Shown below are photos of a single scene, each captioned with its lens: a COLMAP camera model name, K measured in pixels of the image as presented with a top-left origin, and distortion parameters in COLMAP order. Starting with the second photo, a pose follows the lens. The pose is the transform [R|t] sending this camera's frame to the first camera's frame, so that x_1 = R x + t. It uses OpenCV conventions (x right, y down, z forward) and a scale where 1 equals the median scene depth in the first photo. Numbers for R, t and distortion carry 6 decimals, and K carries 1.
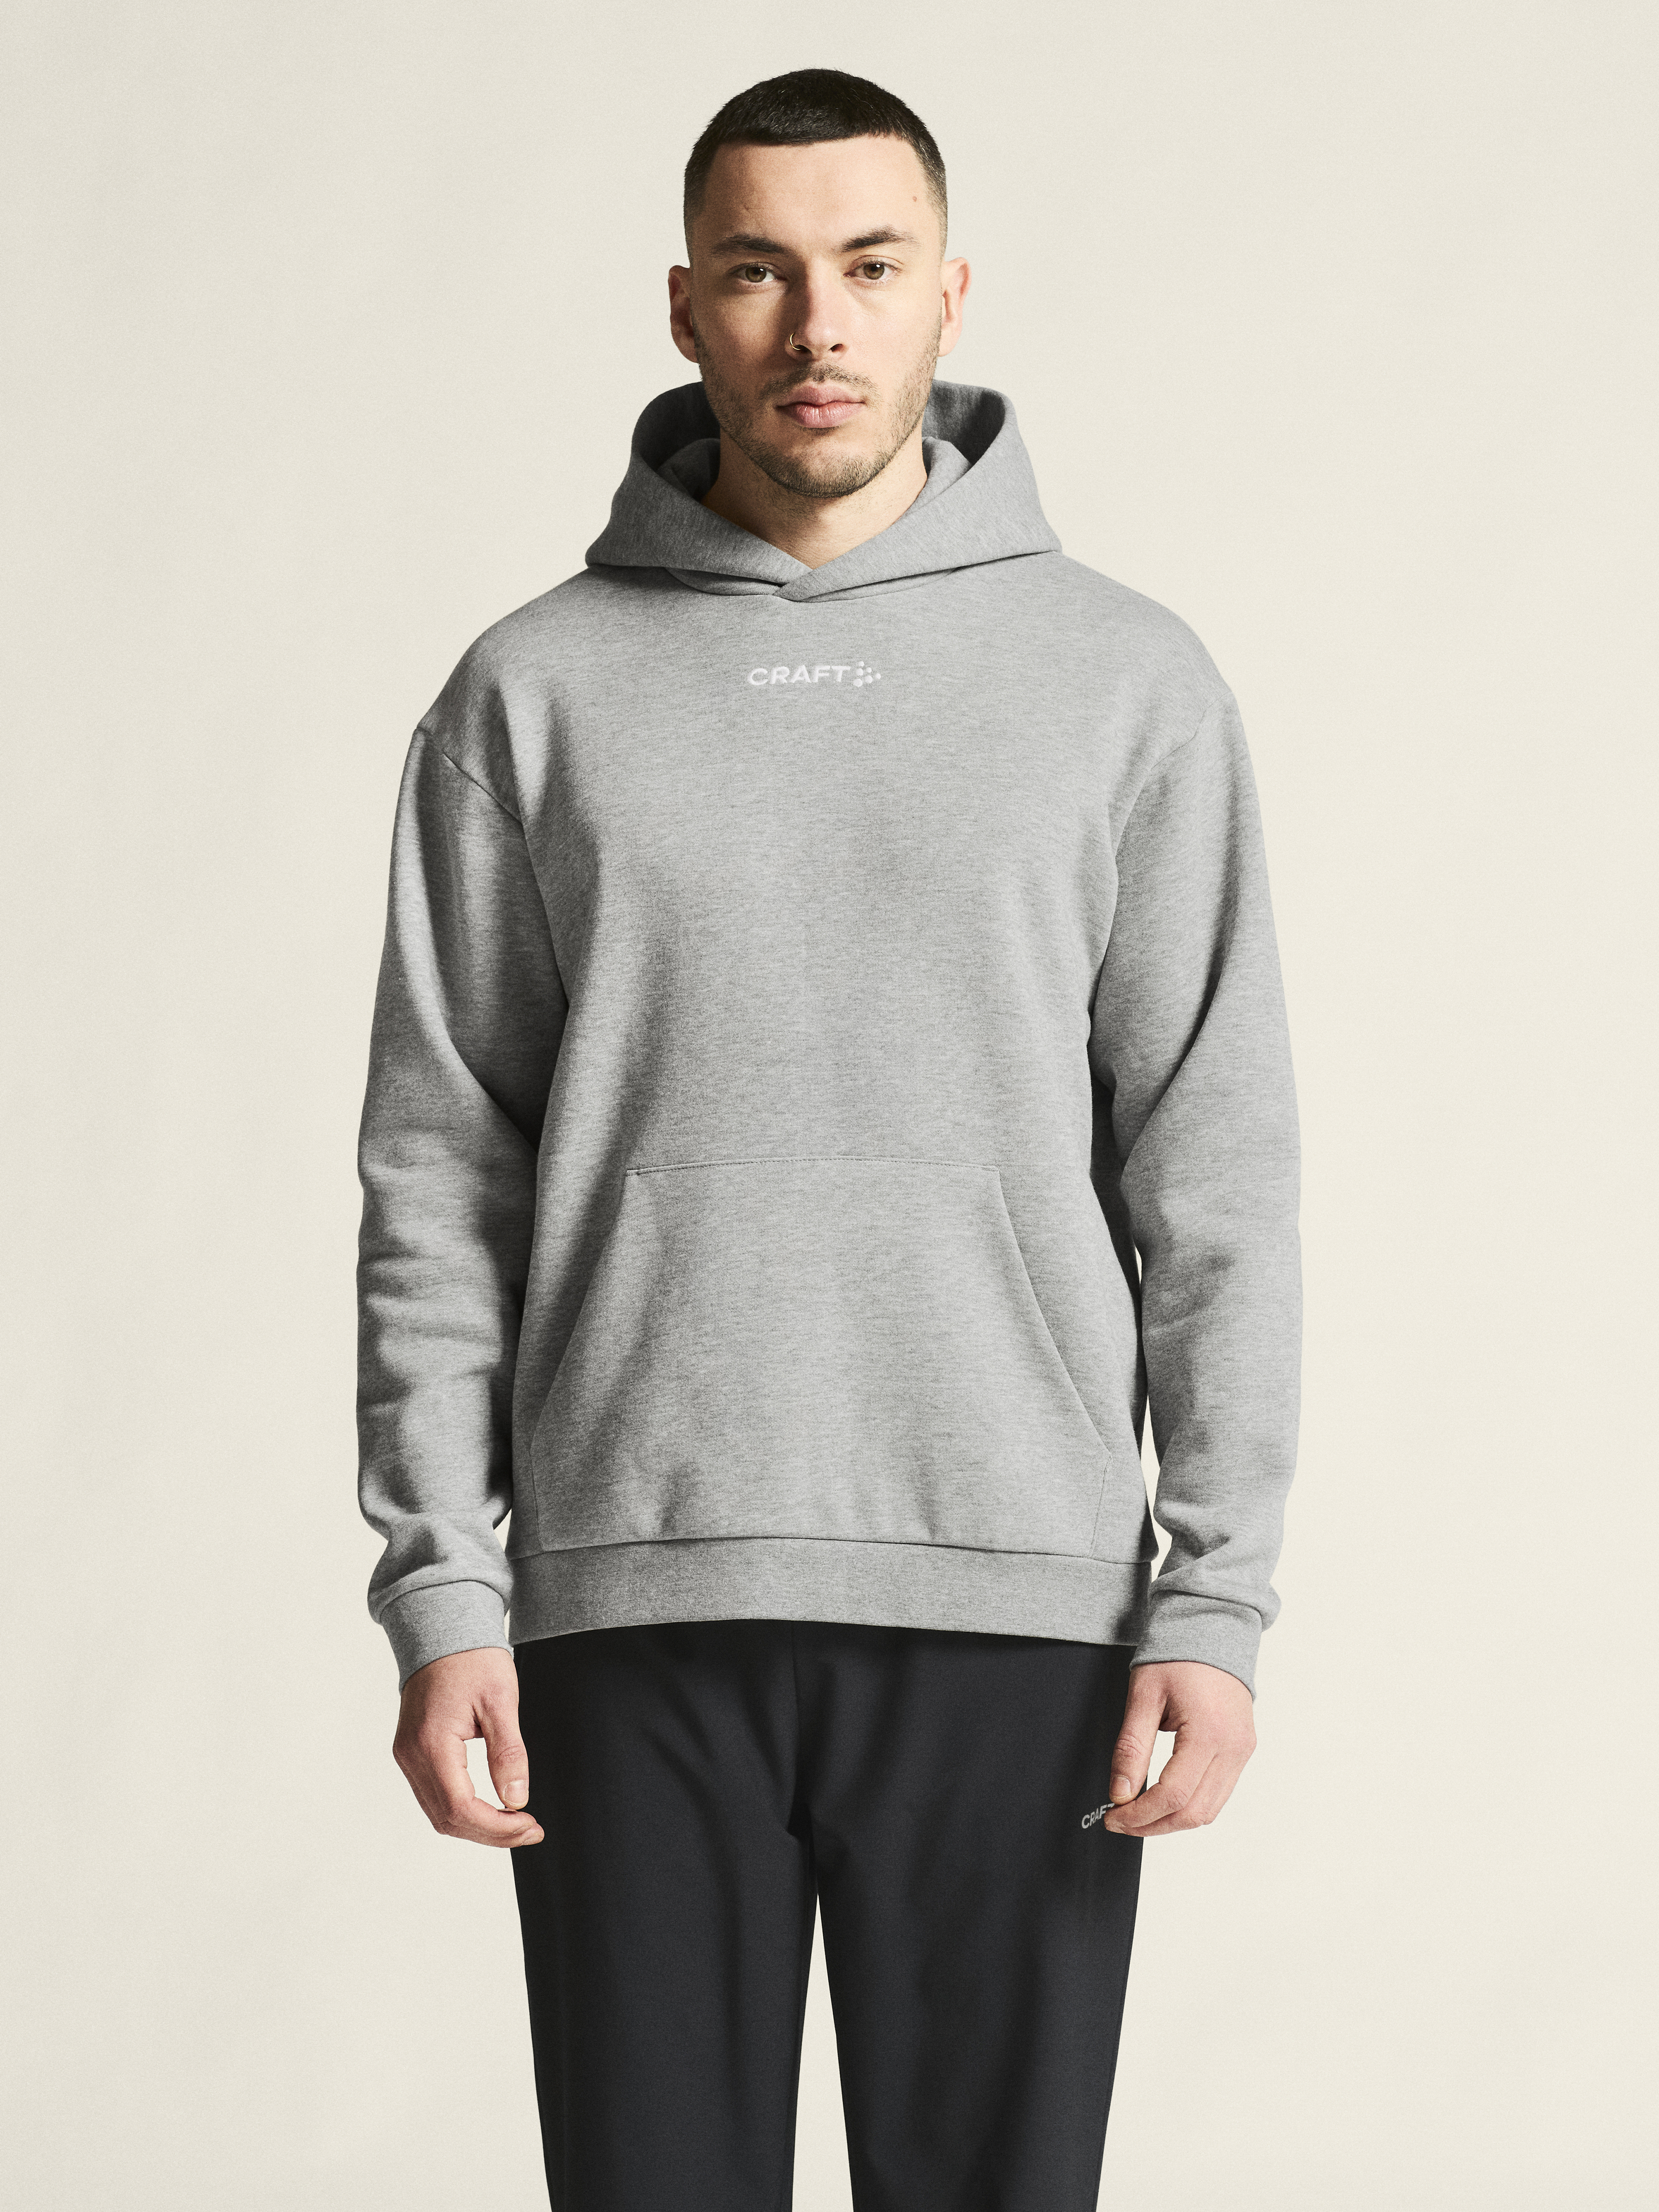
lens RADIAL K [[5194.9, 0, 829.8], [0, 5194.9, 1382.1], [0, 0, 1]] dist [-0.007792, 0.023381]
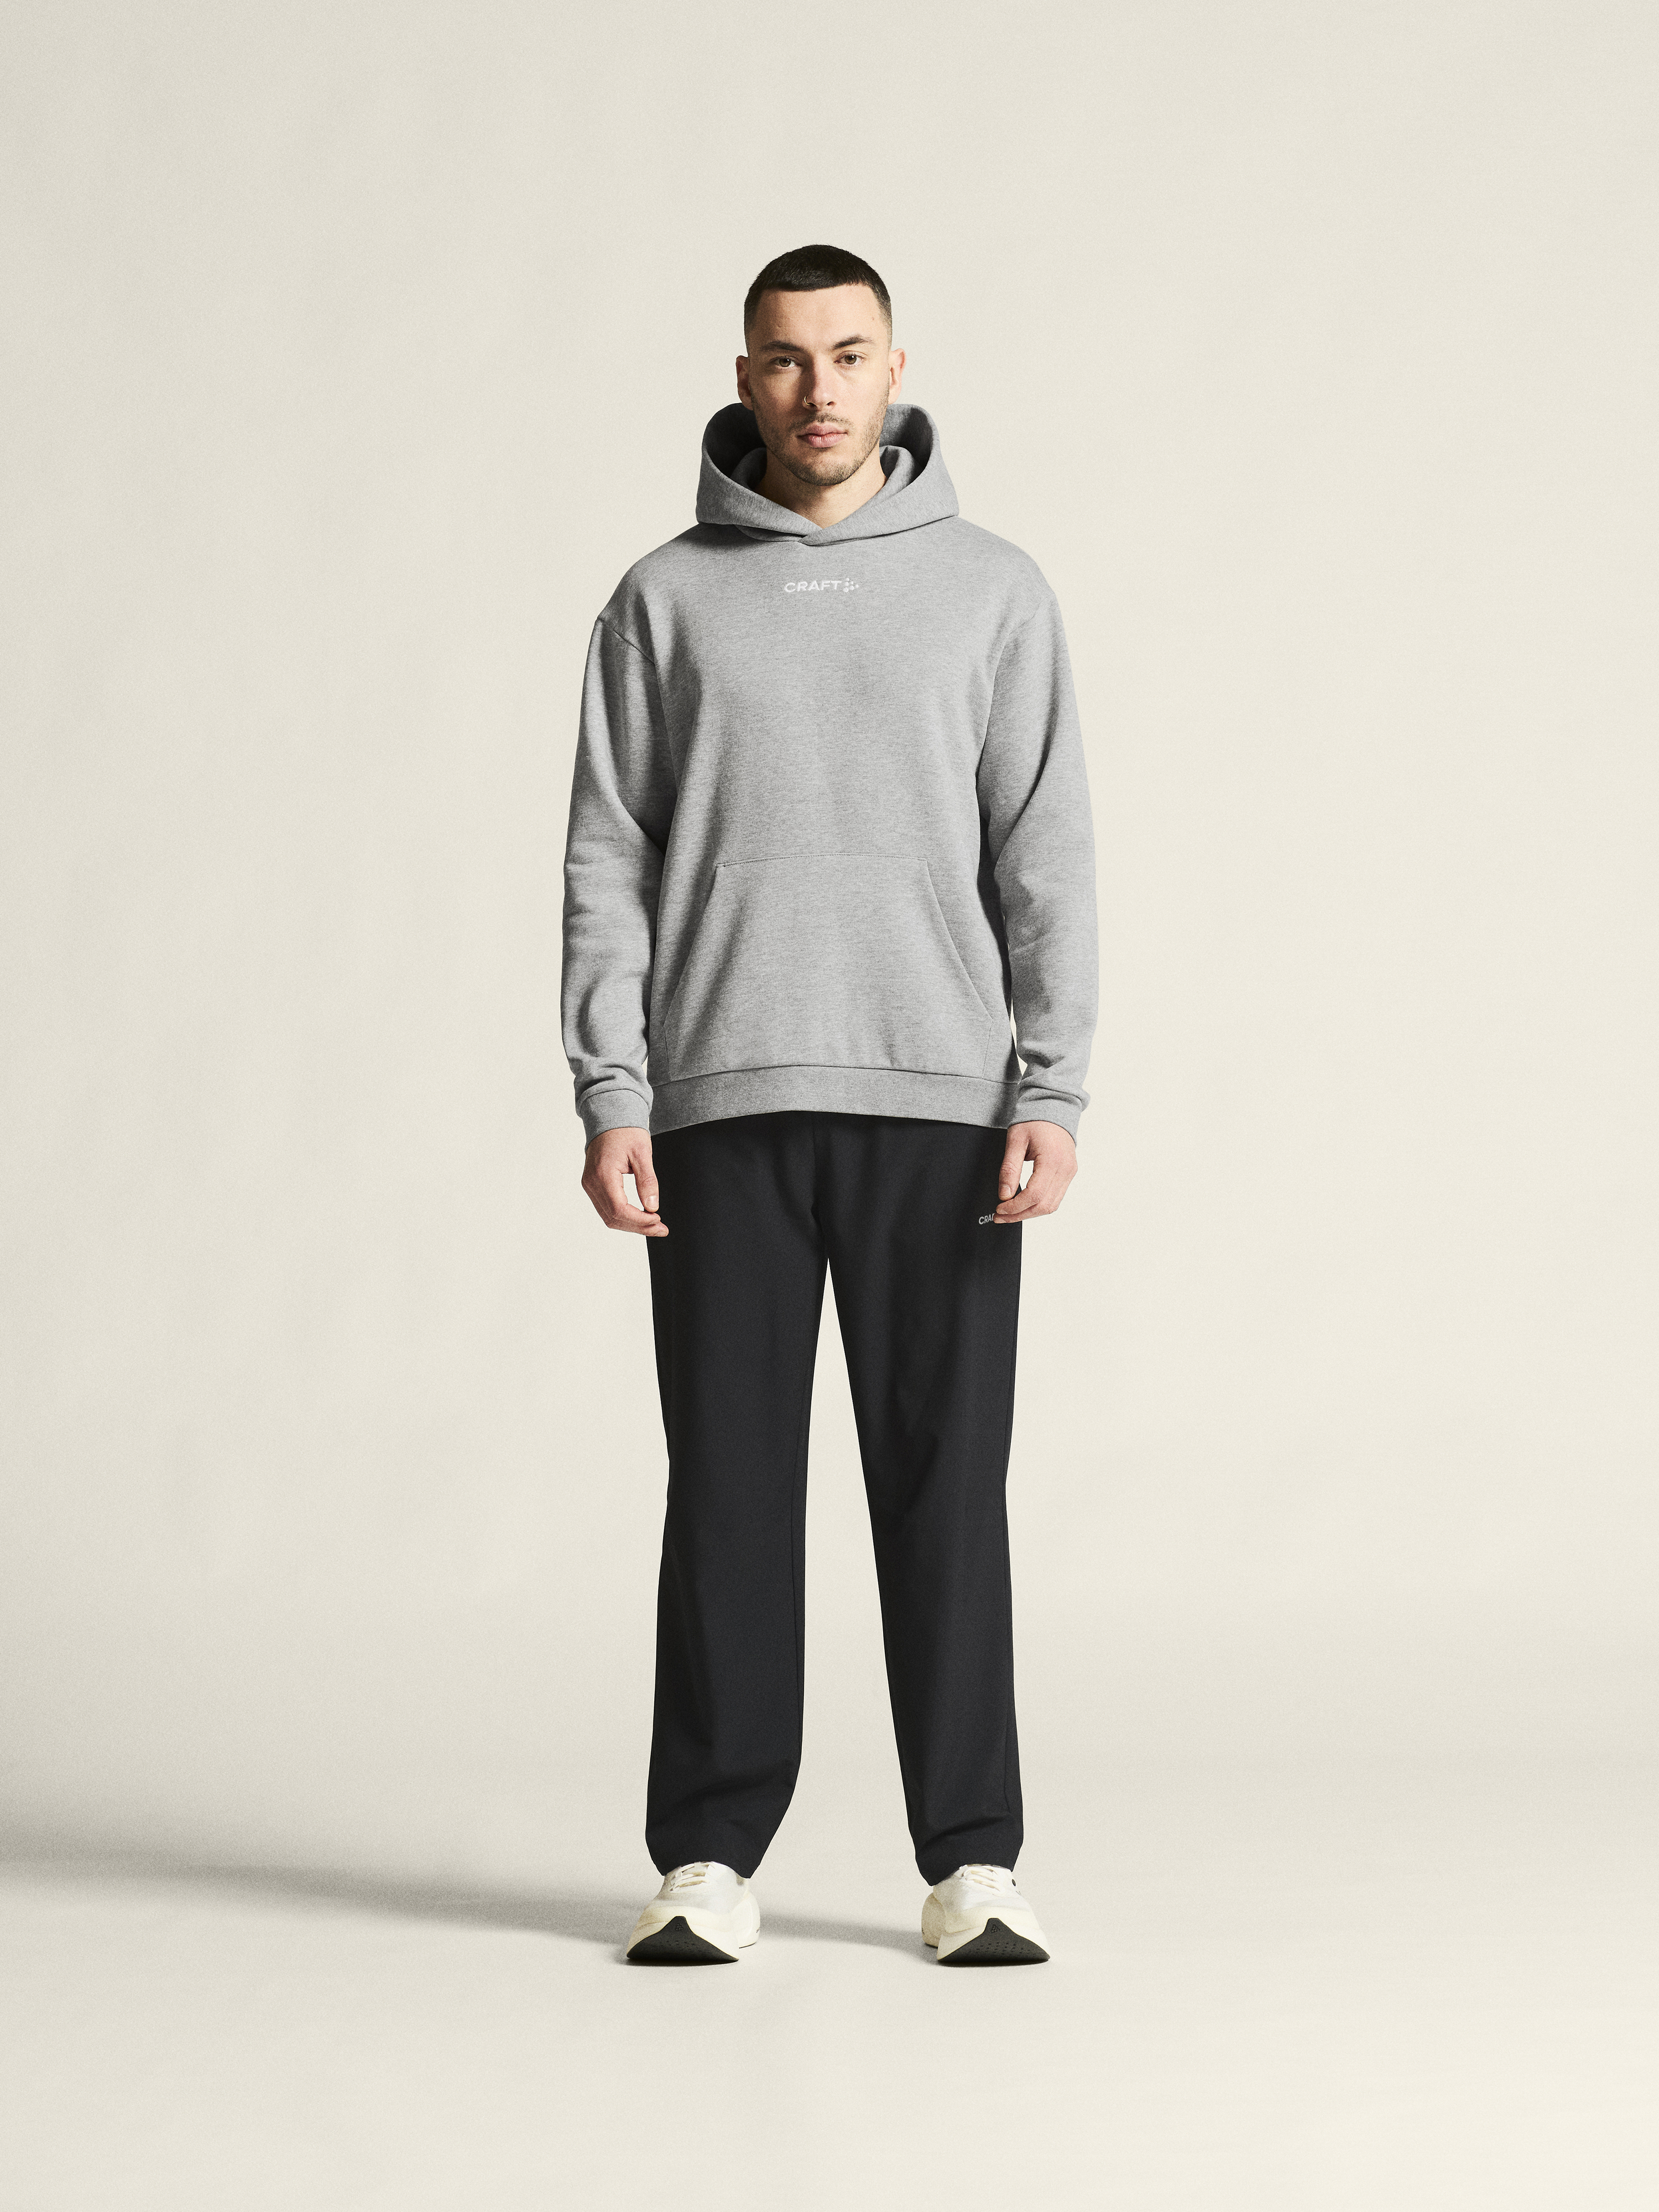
lens RADIAL K [[8608.6, 0, 829.5], [0, 8608.6, 1106.0], [0, 0, 1]] dist [-3.261335, 0.005056]
pose [[0.999803, -0.012391, 0.015531, -0.047506], [0.010660, 0.994206, 0.106965, -0.270482], [-0.016766, -0.106778, 0.994141, -1.926266]]
